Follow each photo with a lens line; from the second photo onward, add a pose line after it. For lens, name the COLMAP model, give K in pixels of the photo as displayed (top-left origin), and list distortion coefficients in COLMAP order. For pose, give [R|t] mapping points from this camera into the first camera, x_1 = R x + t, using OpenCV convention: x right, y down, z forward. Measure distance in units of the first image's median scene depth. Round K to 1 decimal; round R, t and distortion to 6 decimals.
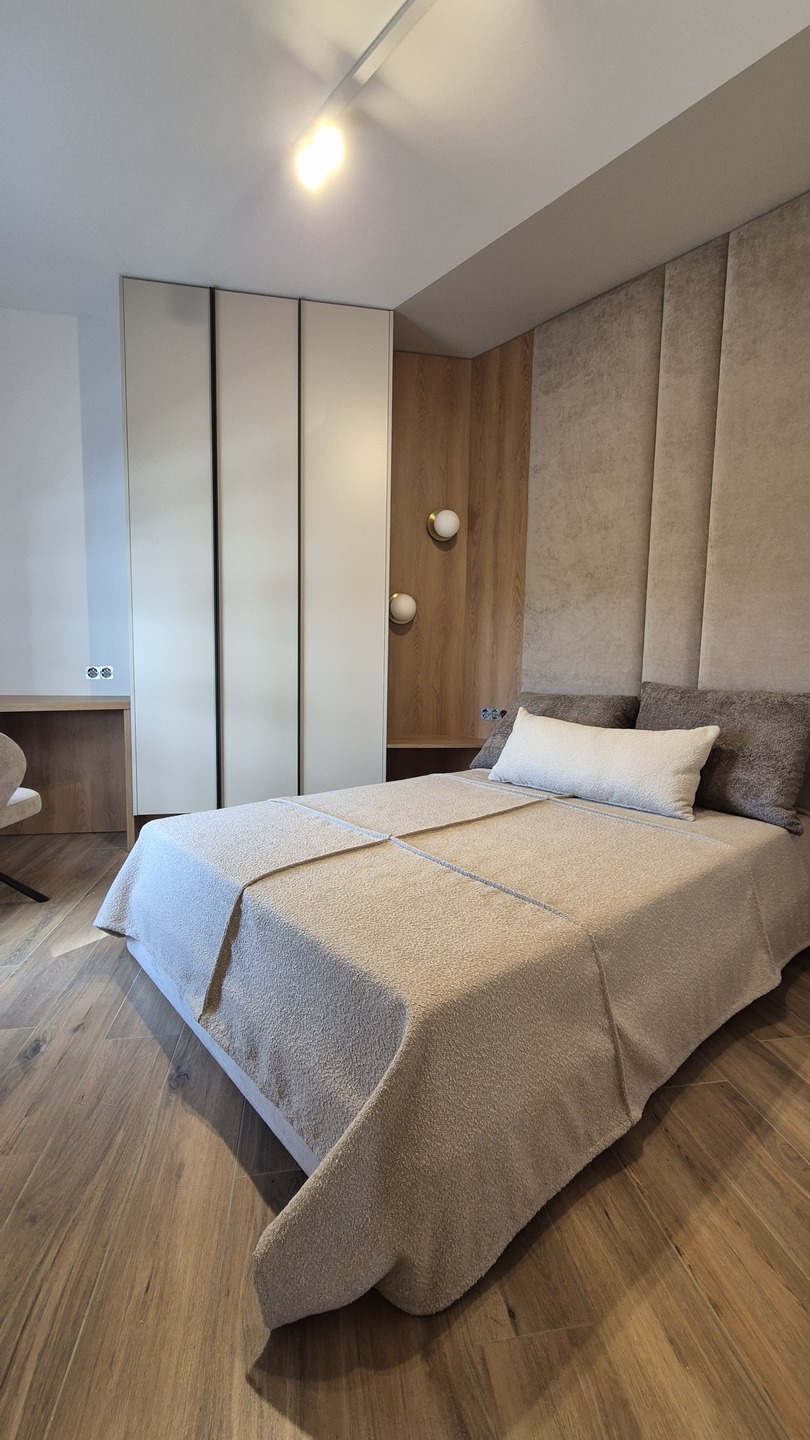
lens RADIAL K [[593.9, 0, 411.1], [0, 593.9, 722.3], [0, 0, 1]] dist [0.002766, -0.000667]
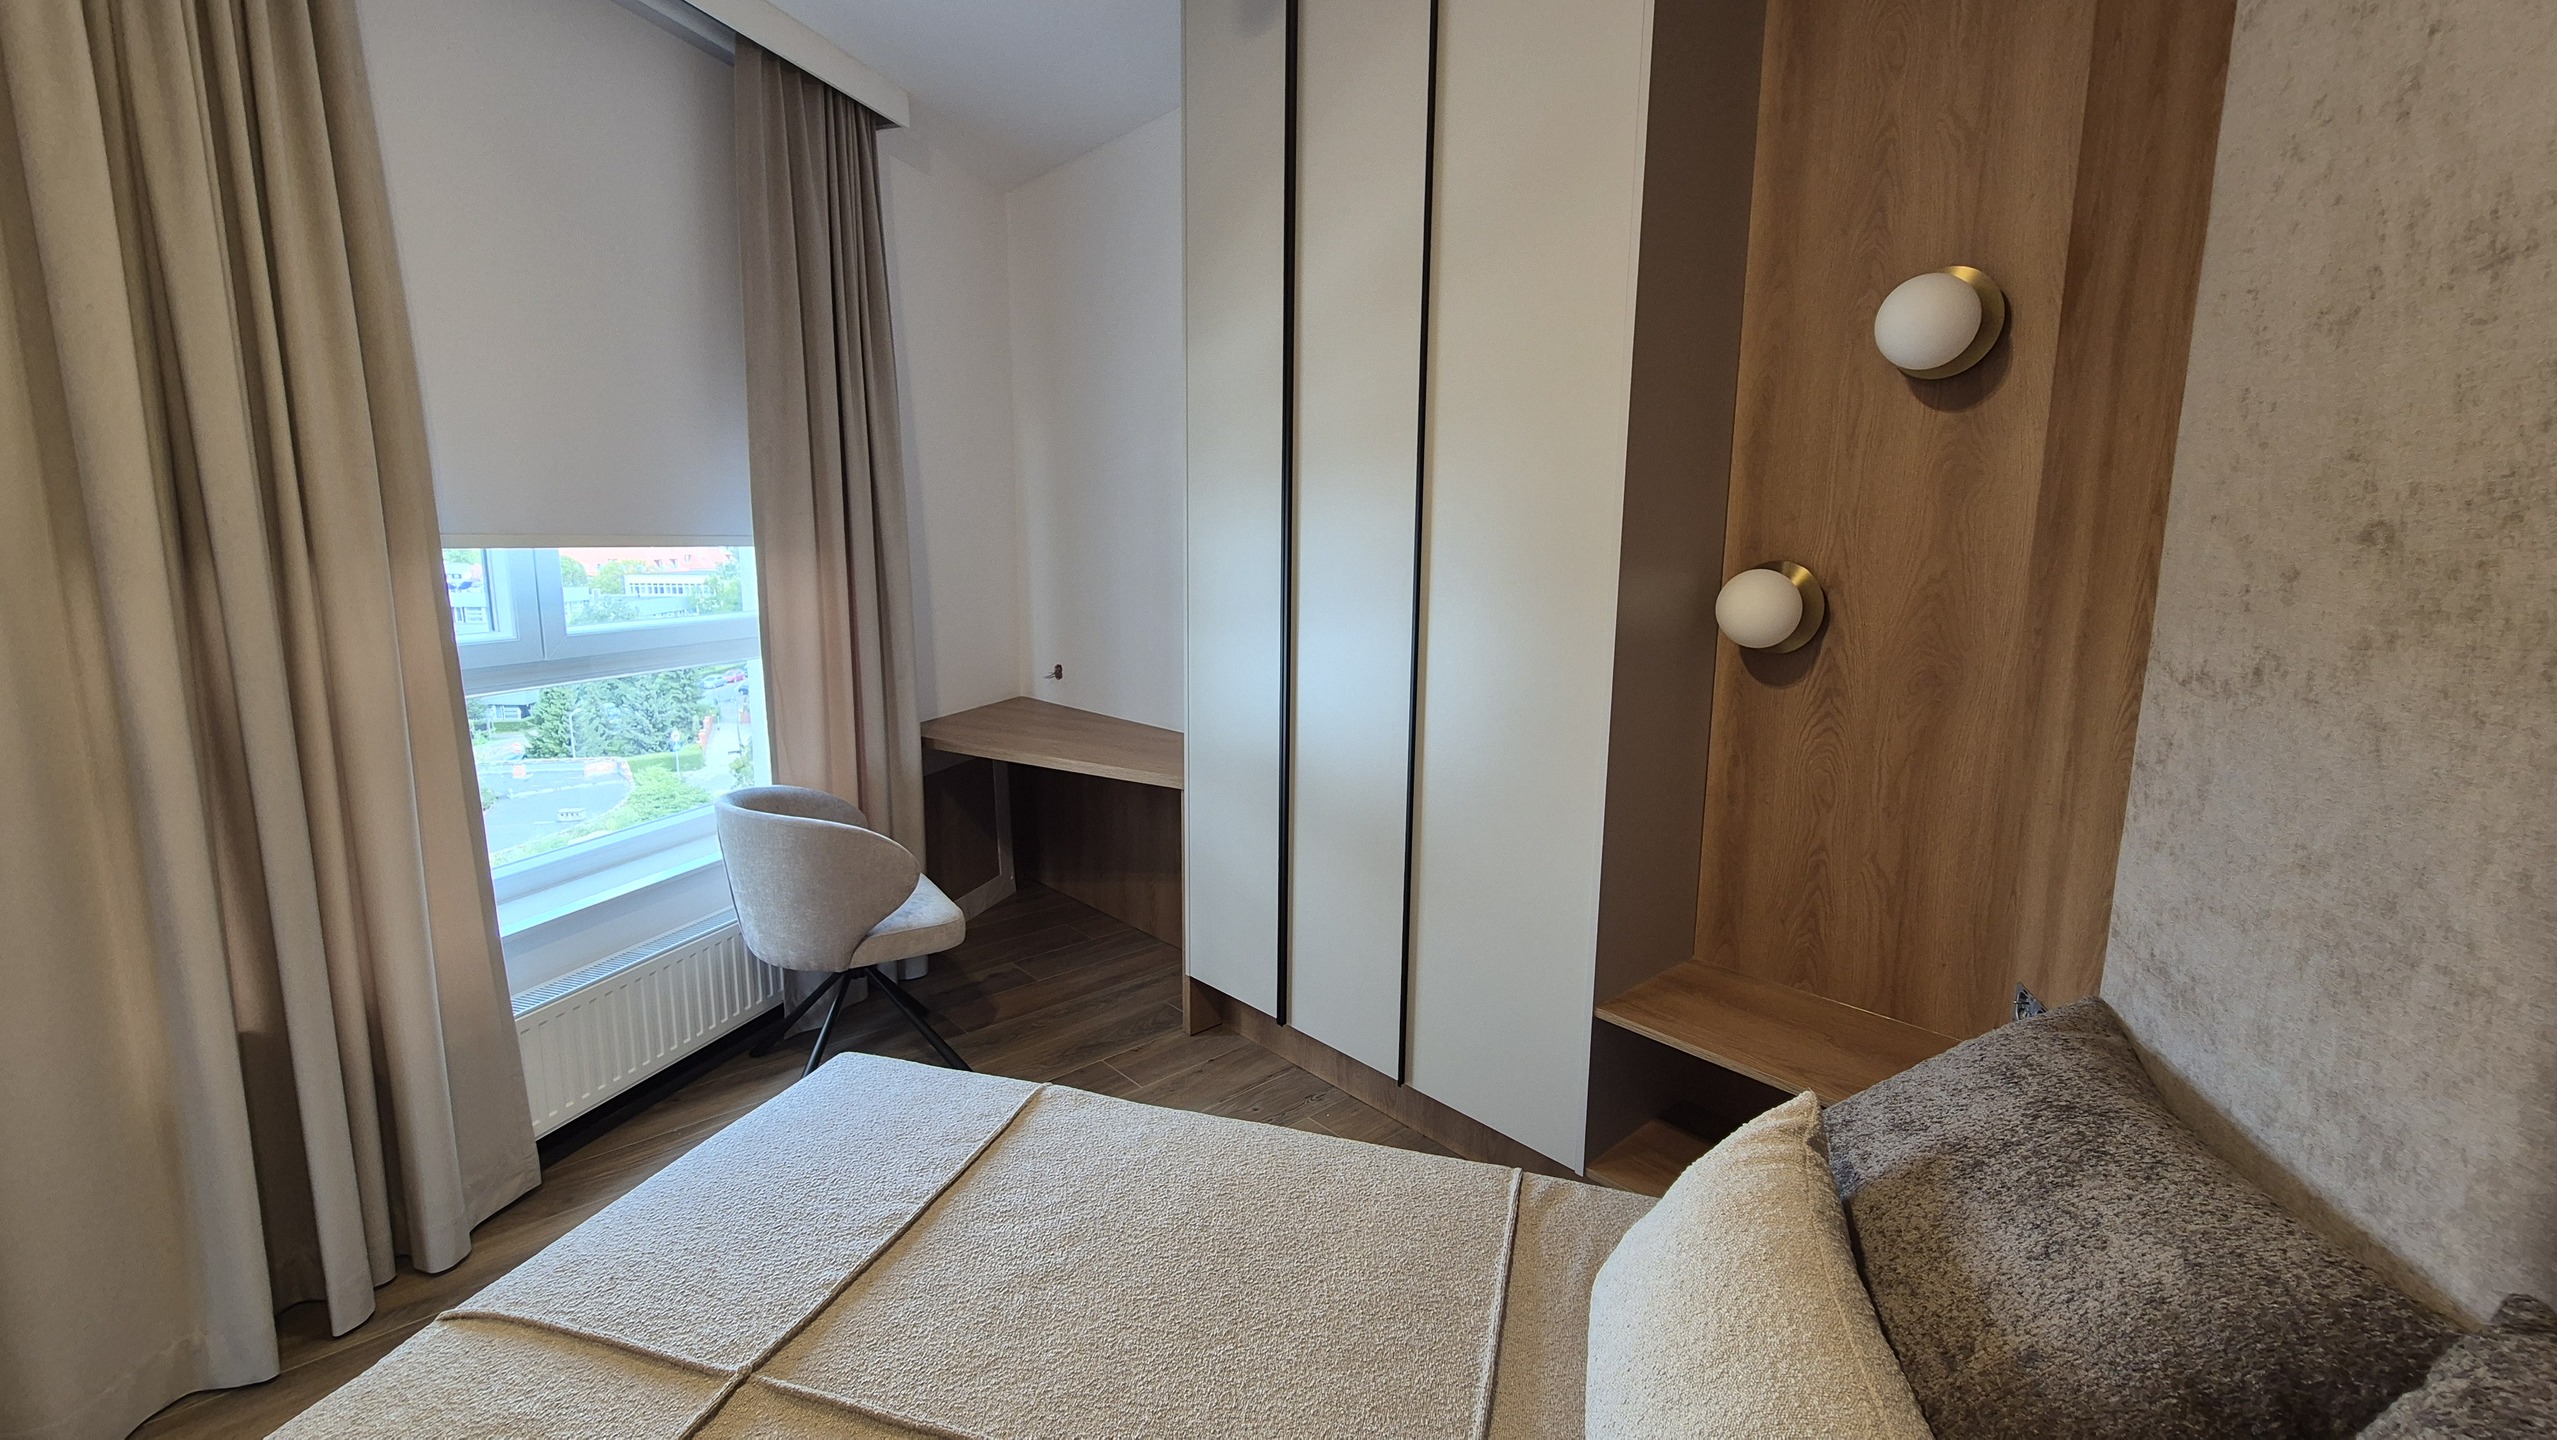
lens RADIAL K [[1050.8, 0, 1272.7], [0, 1050.8, 708.7], [0, 0, 1]] dist [0.000785, 0.000037]
pose [[0.519546, 0.121215, -0.845801, 0.412878], [-0.088437, 0.992198, 0.087873, -0.199178], [0.849854, 0.029146, 0.526212, 0.562879]]
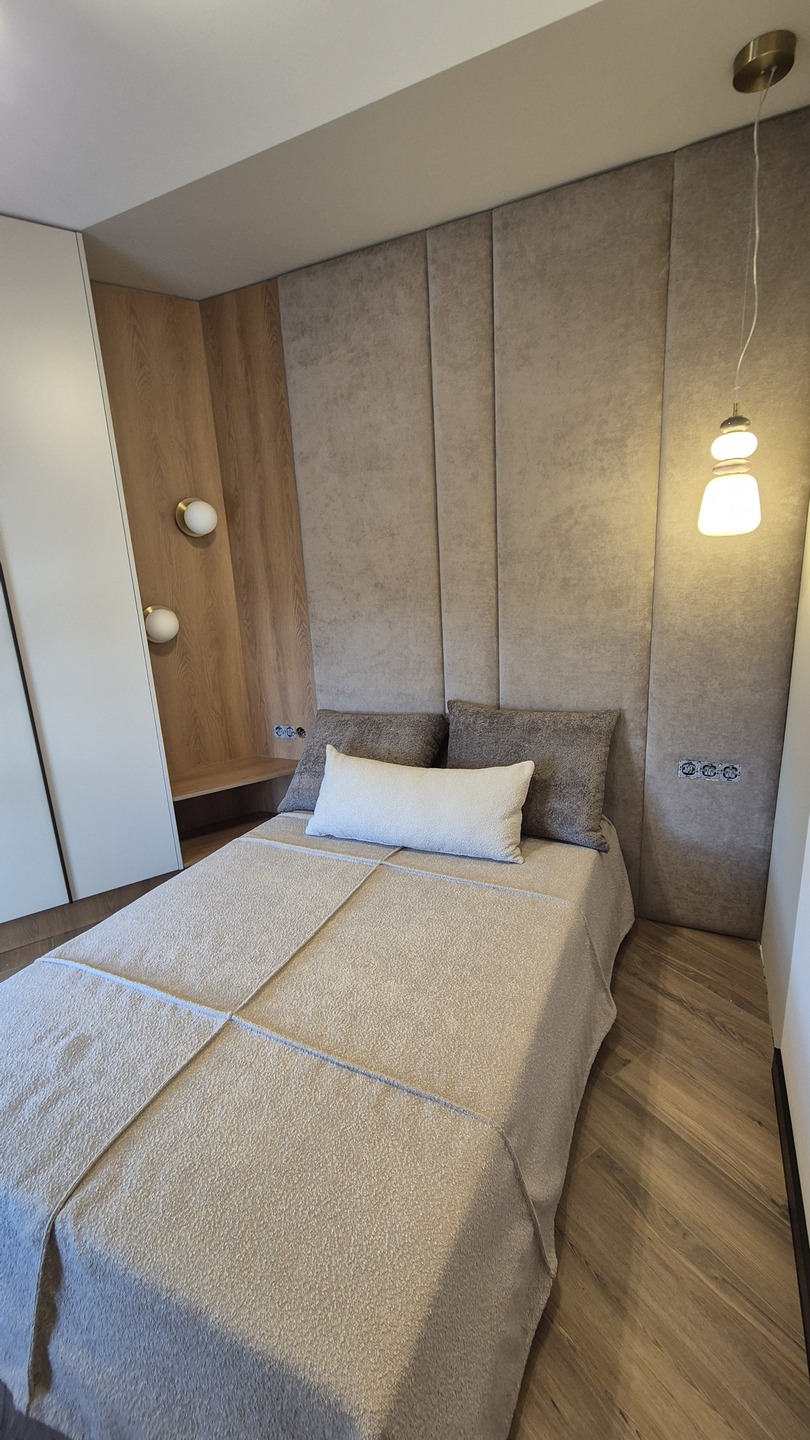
lens RADIAL K [[593.9, 0, 411.4], [0, 593.9, 721.1], [0, 0, 1]] dist [-0.000968, 0.001295]
pose [[0.915034, -0.161750, 0.369527, -0.027860], [0.108494, 0.981013, 0.160755, -0.188754], [-0.388513, -0.107005, 0.915209, 0.121952]]
